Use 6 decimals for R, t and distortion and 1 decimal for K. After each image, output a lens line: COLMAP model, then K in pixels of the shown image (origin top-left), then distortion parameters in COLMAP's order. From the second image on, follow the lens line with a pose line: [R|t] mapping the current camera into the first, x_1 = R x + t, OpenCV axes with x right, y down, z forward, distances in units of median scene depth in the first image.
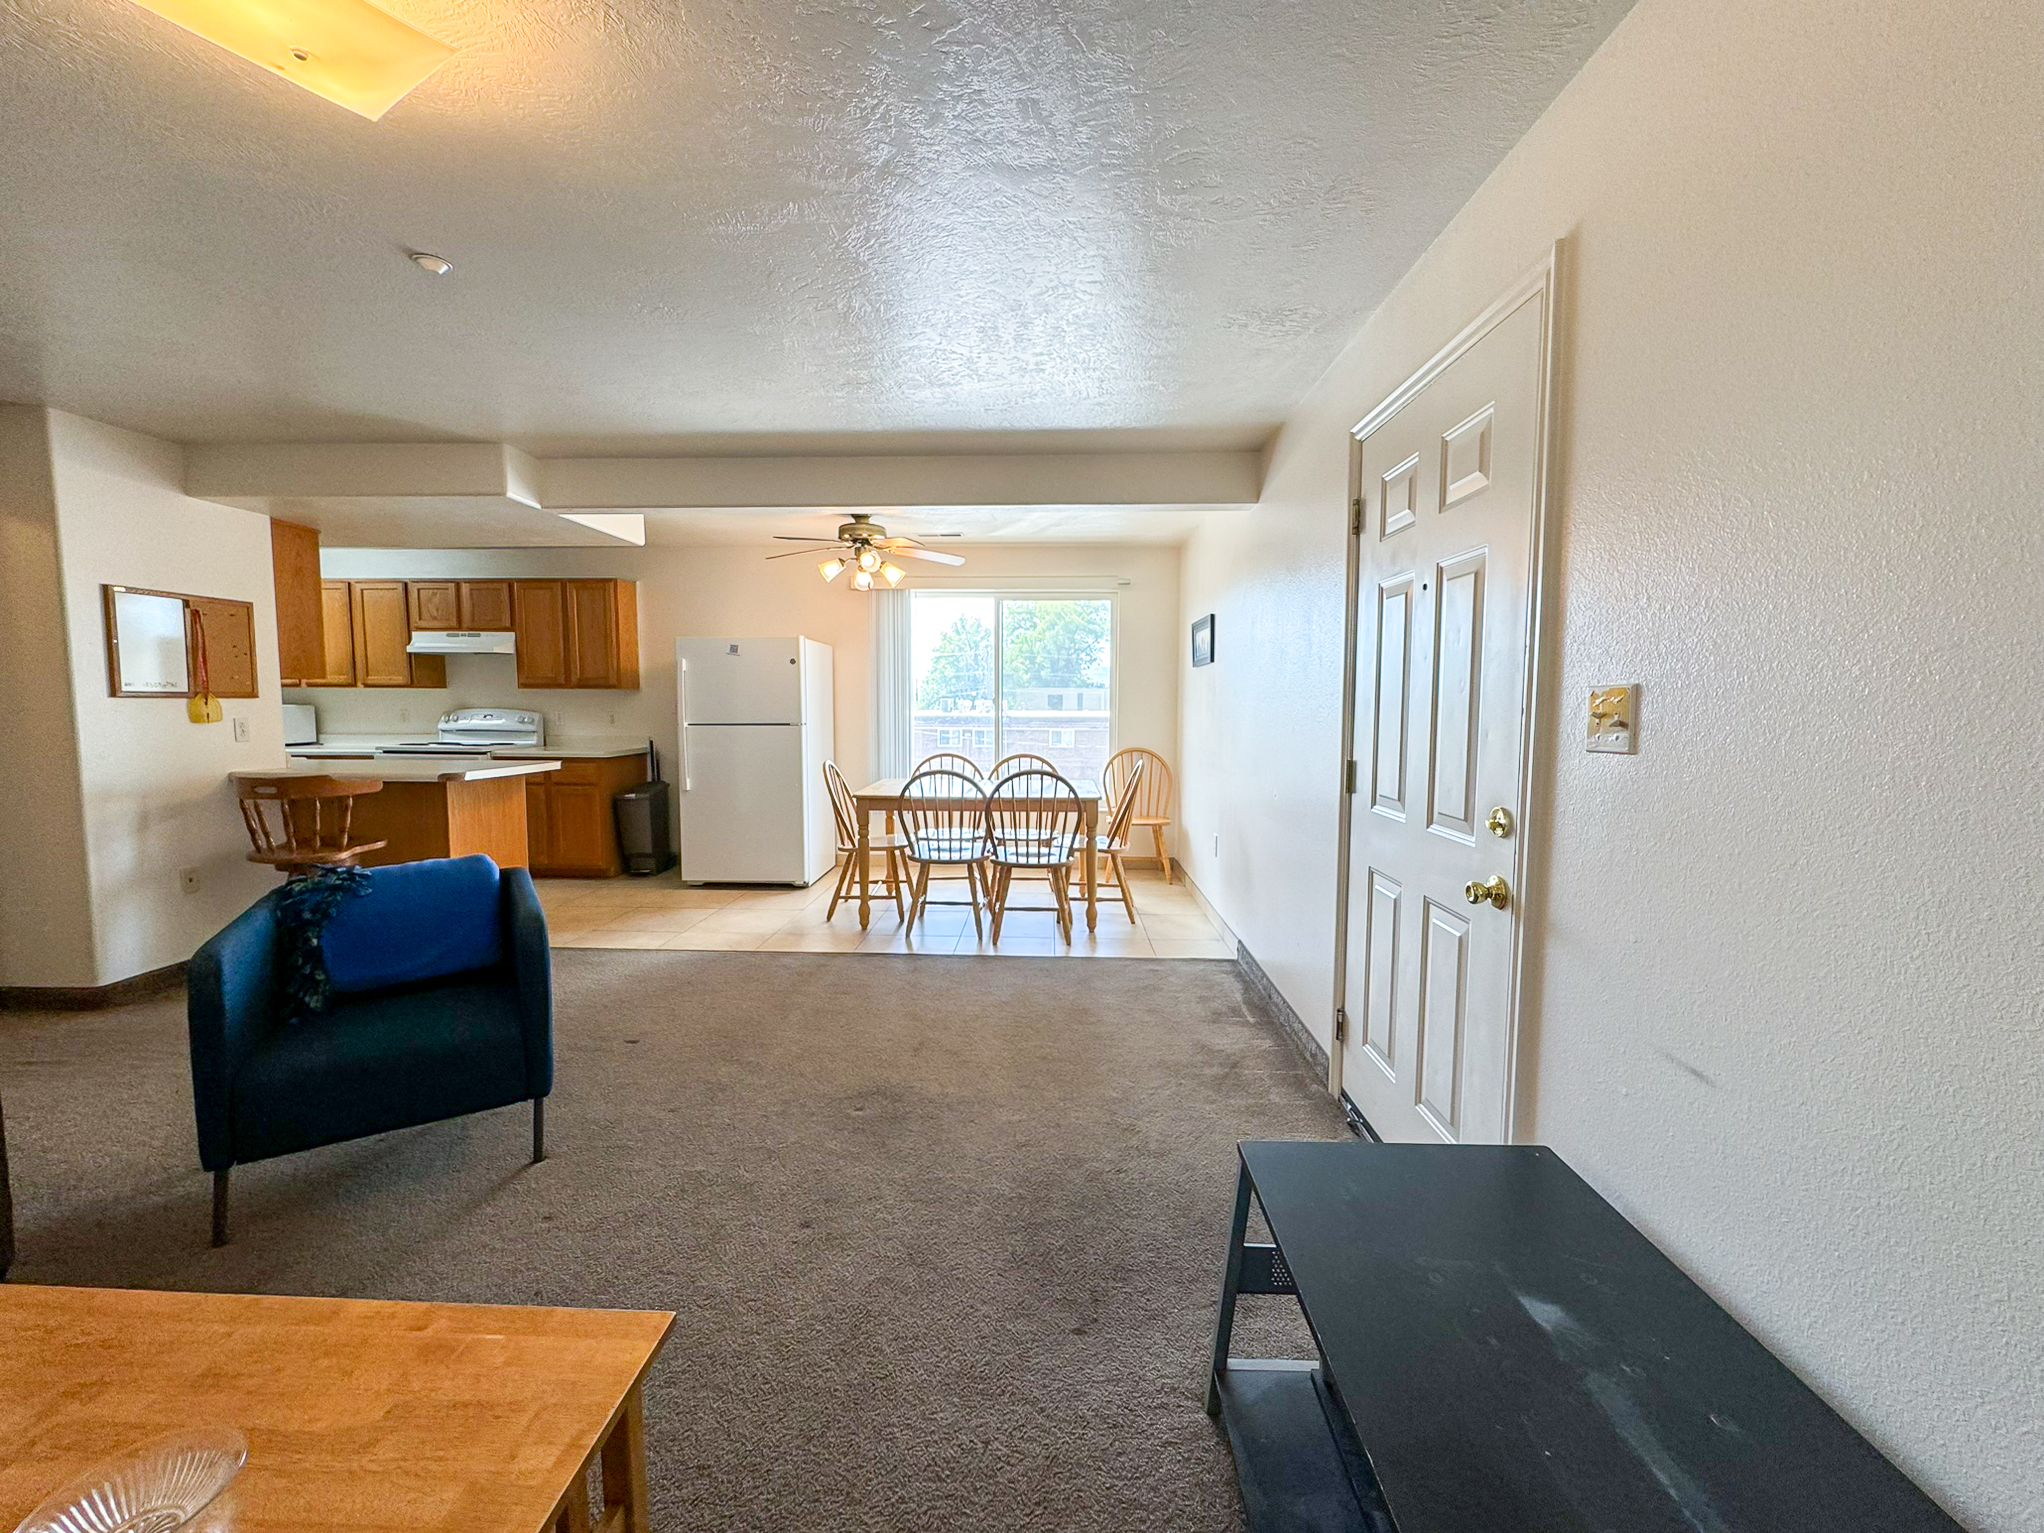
lens RADIAL K [[819.2, 0, 1025.0], [0, 819.2, 762.3], [0, 0, 1]] dist [-0.000289, 0.000221]
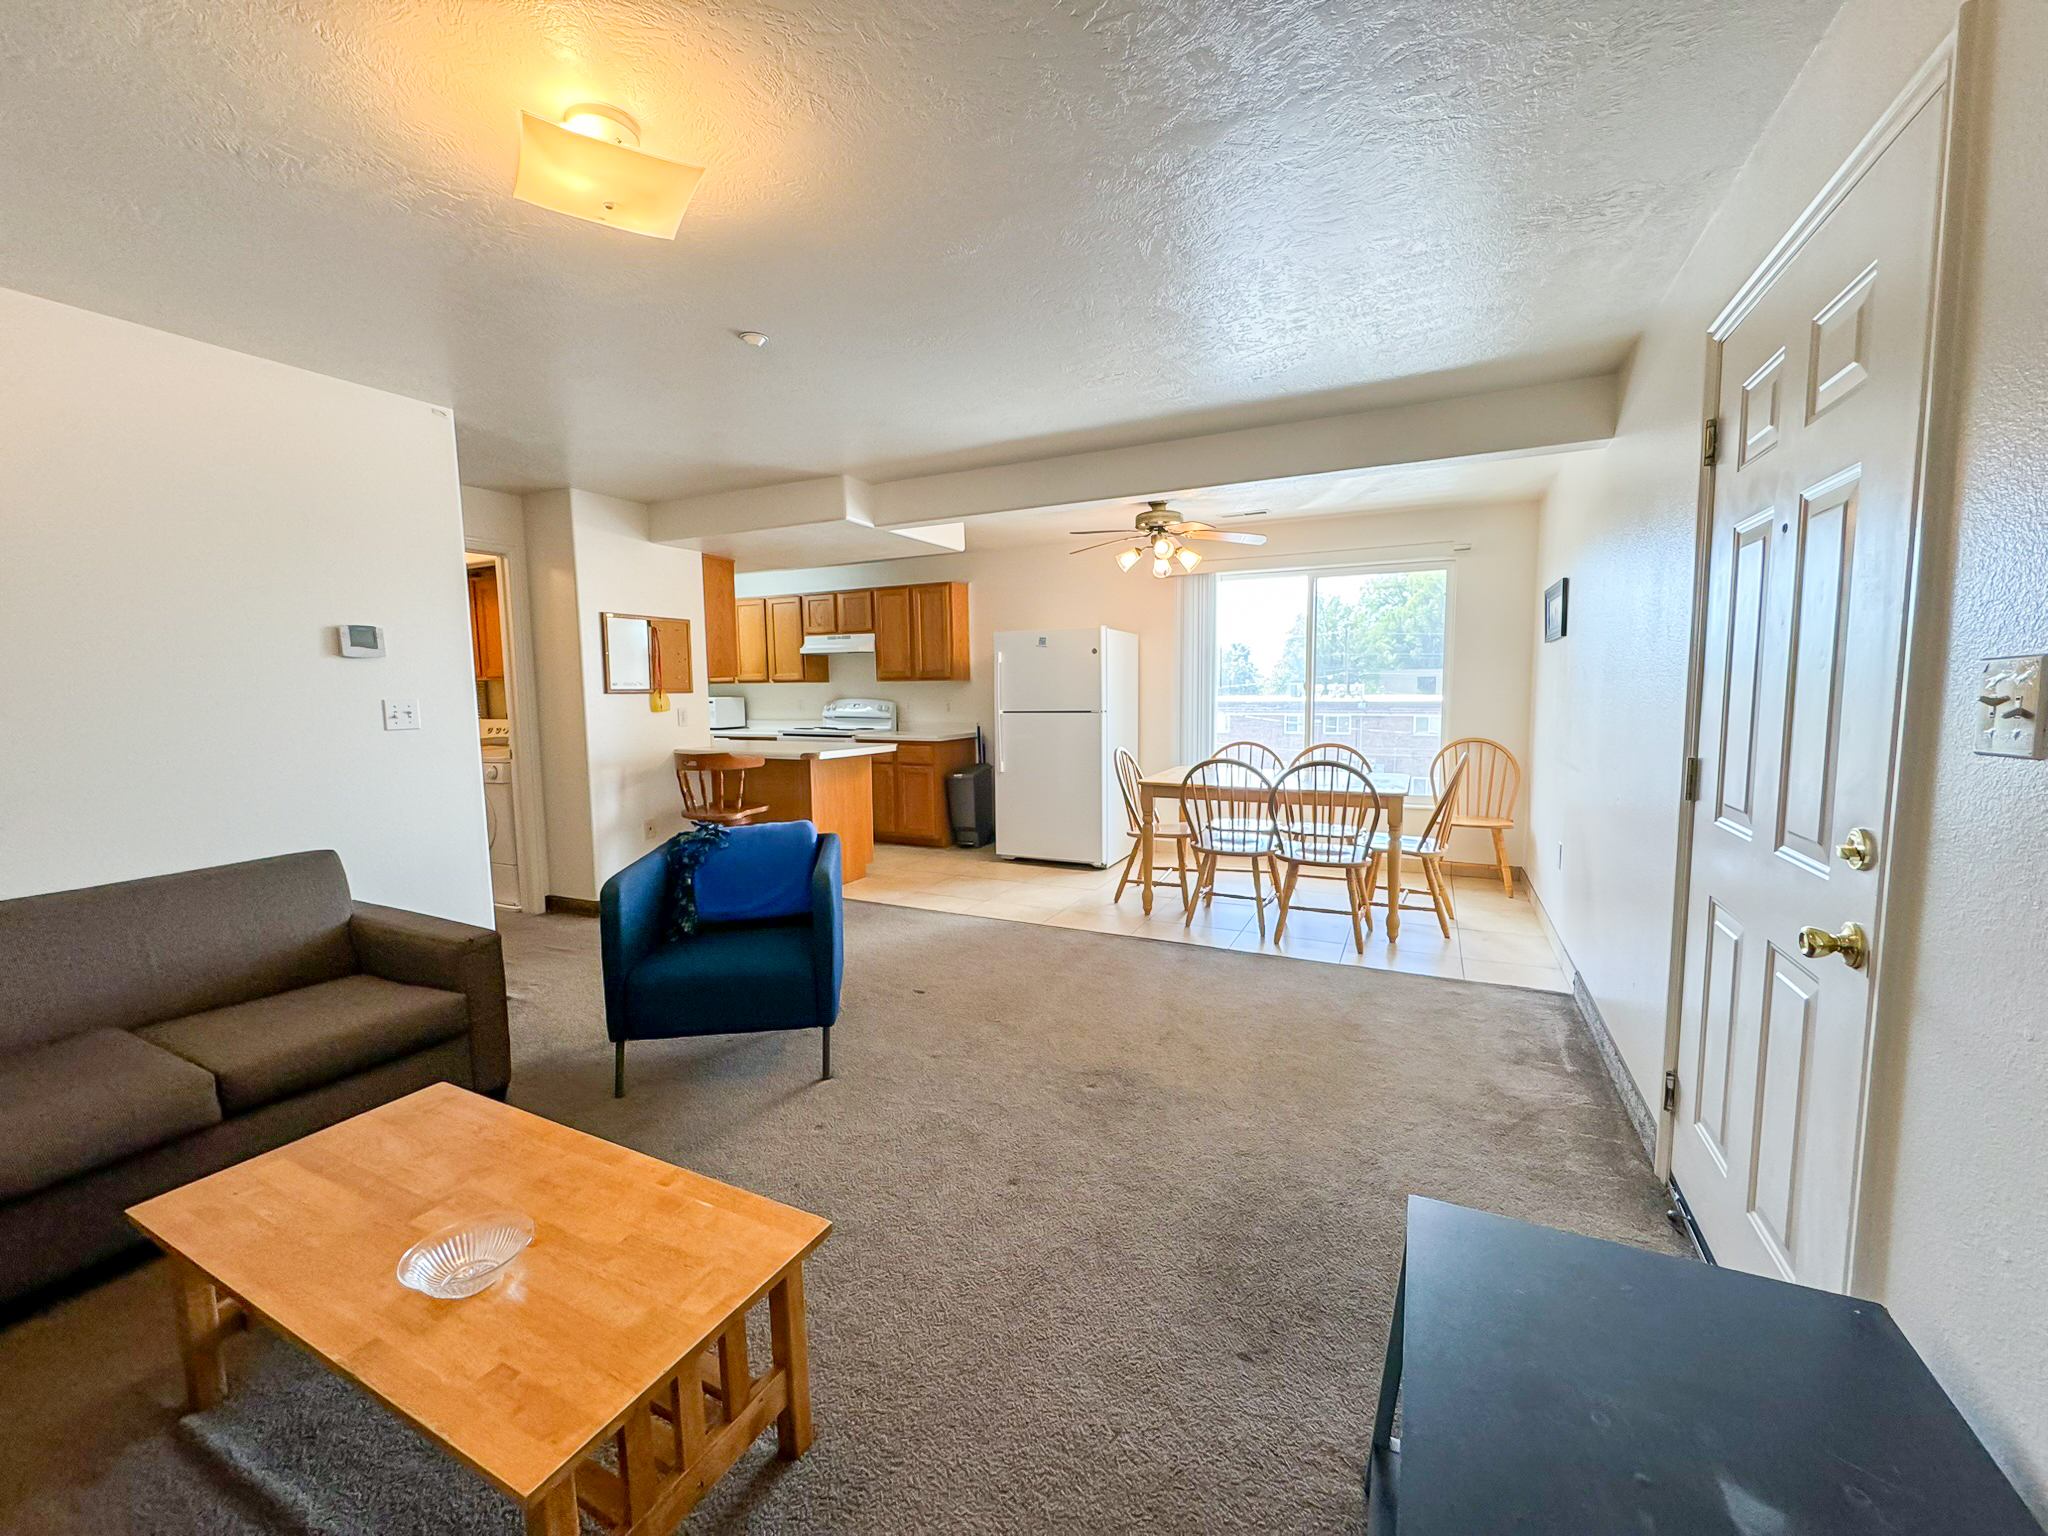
lens RADIAL K [[820.9, 0, 1027.0], [0, 820.9, 763.8], [0, 0, 1]] dist [-0.000289, 0.000221]
pose [[0.913236, 0.023656, -0.406743, 0.095727], [-0.016017, 0.999626, 0.022176, -0.002922], [0.407116, -0.013737, 0.913273, 0.019746]]
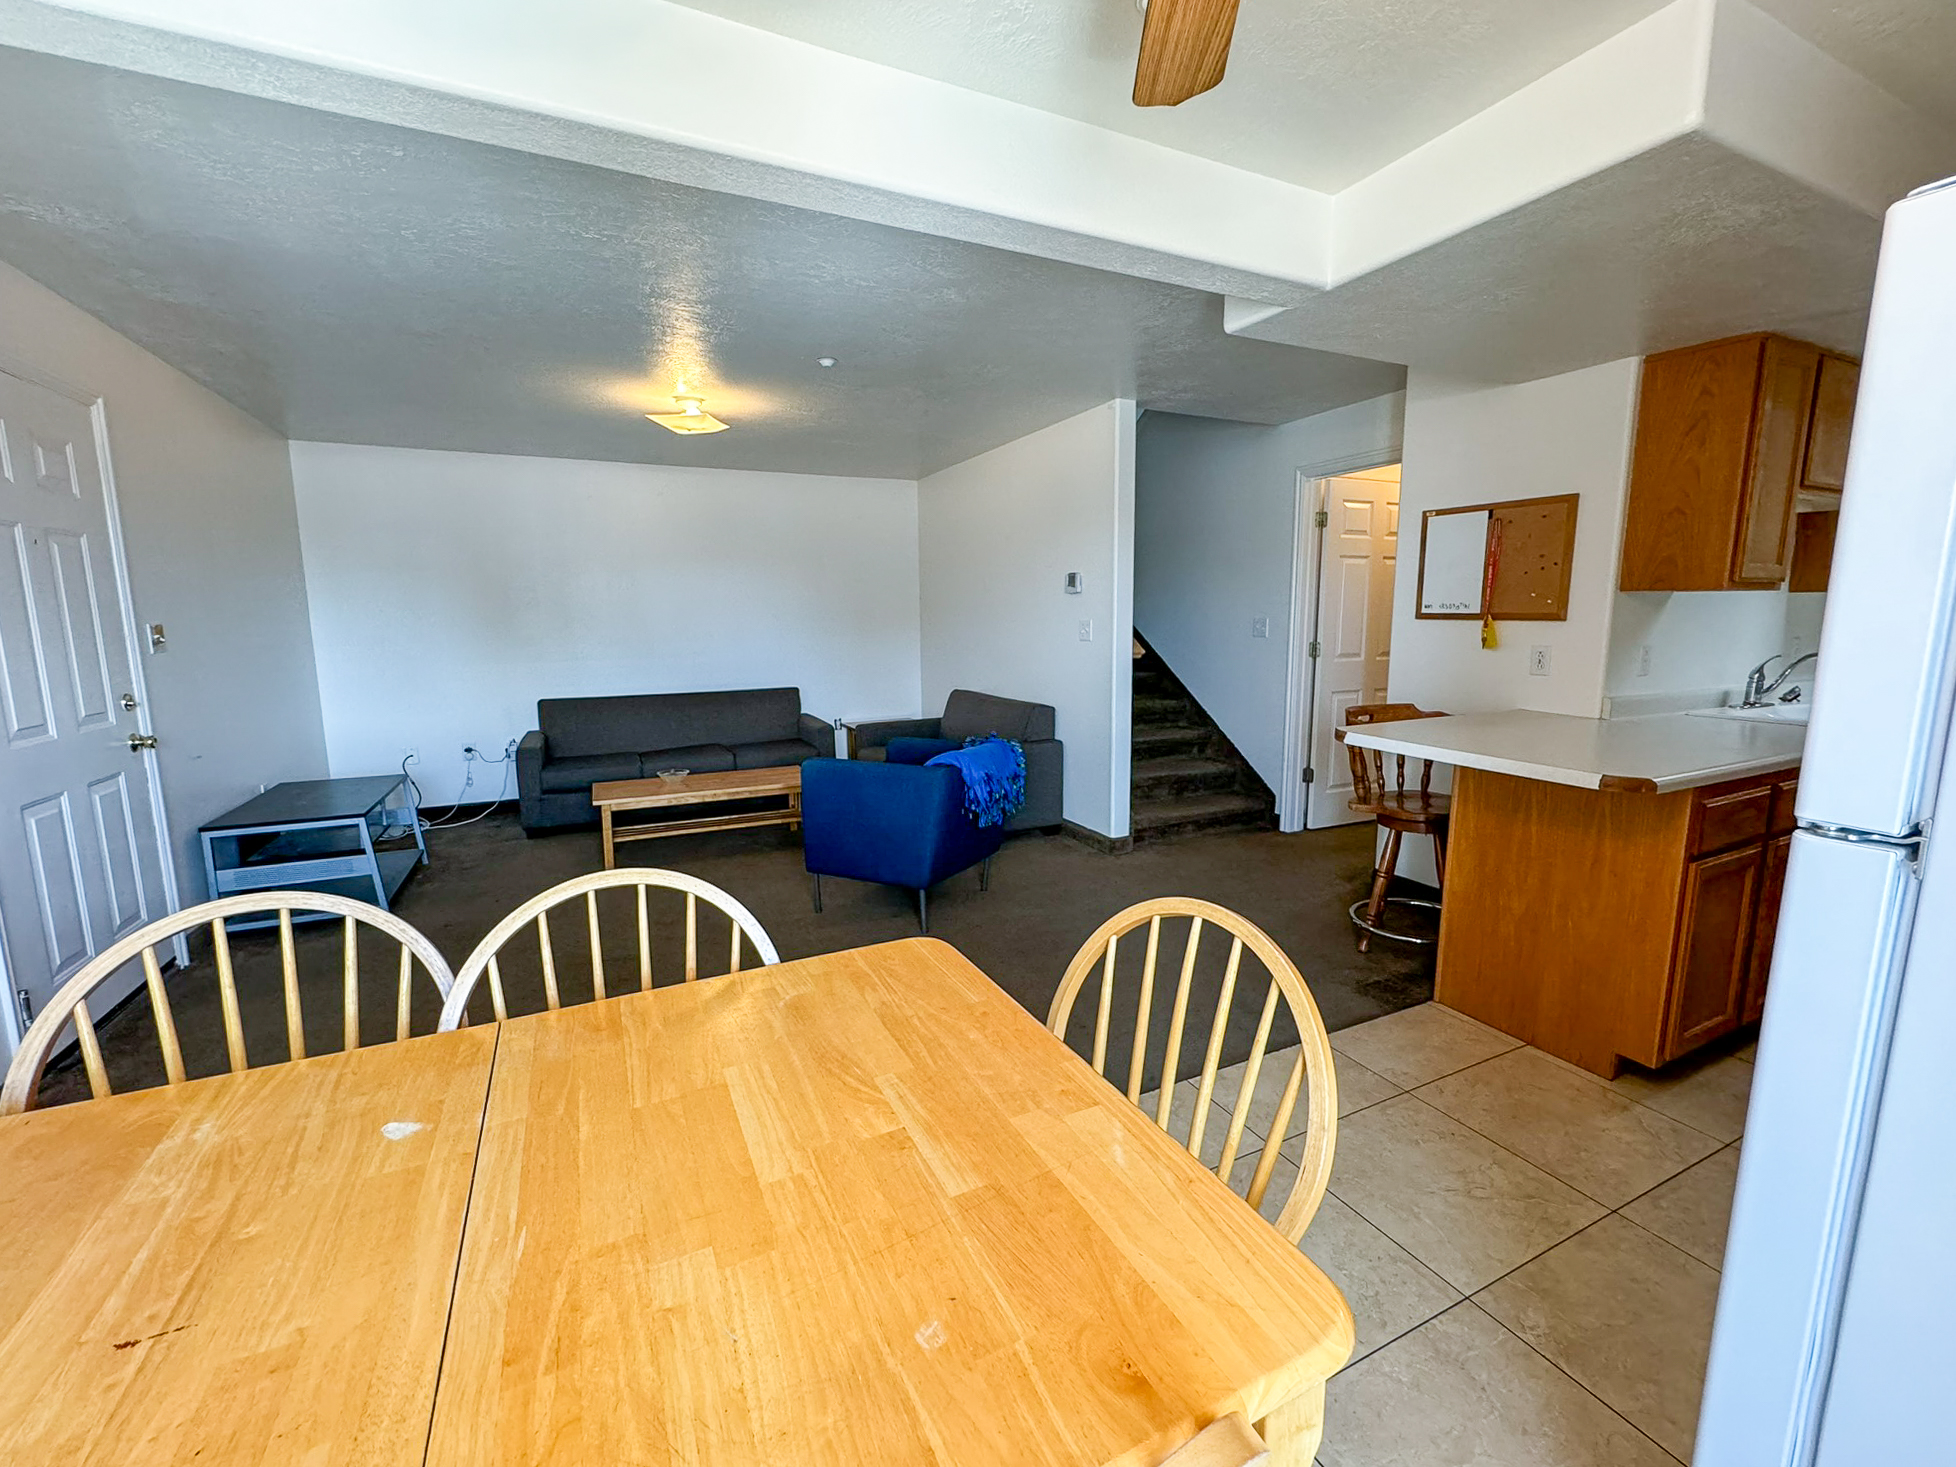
lens RADIAL K [[814.5, 0, 975.0], [0, 814.5, 732.4], [0, 0, 1]] dist [-0.000433, -0.000127]
pose [[-0.885478, 0.072620, -0.458973, -0.099842], [-0.031444, 0.976085, 0.215102, -0.134251], [0.463617, 0.204900, -0.862018, 1.552352]]
